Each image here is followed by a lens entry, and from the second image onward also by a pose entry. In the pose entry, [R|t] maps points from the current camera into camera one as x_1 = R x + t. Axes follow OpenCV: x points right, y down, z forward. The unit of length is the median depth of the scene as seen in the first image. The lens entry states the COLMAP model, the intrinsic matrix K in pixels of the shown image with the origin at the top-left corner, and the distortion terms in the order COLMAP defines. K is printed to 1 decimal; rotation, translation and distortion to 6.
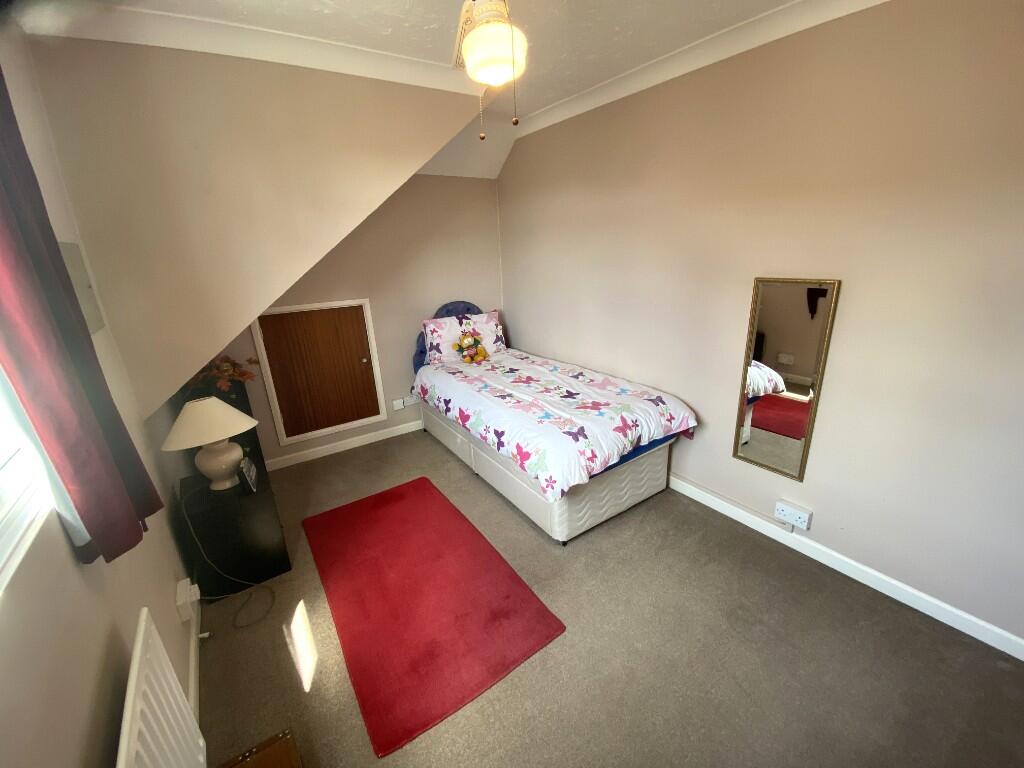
lens RADIAL K [[413.9, 0, 512.0], [0, 413.9, 384.0], [0, 0, 1]] dist [0.017592, -0.019602]
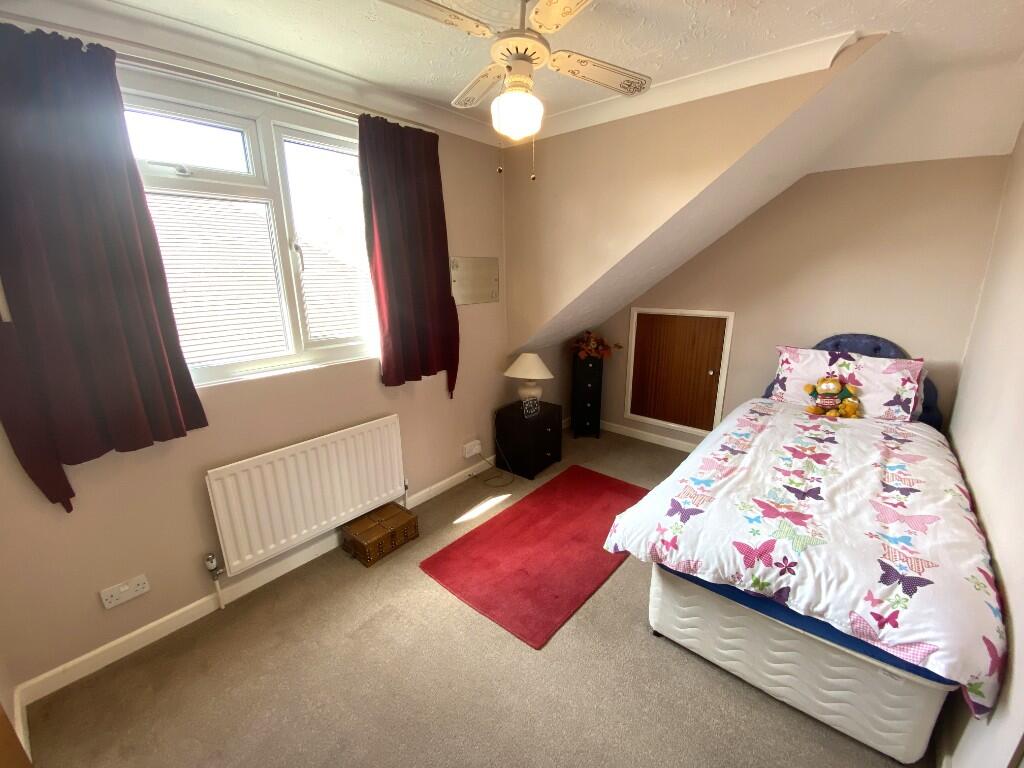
lens RADIAL K [[413.9, 0, 512.0], [0, 413.9, 384.0], [0, 0, 1]] dist [0.017592, -0.019602]
pose [[0.246972, 0.294491, -0.923190, 0.542615], [-0.297016, 0.929852, 0.217158, -0.128185], [0.922381, 0.220570, 0.317116, 0.314139]]
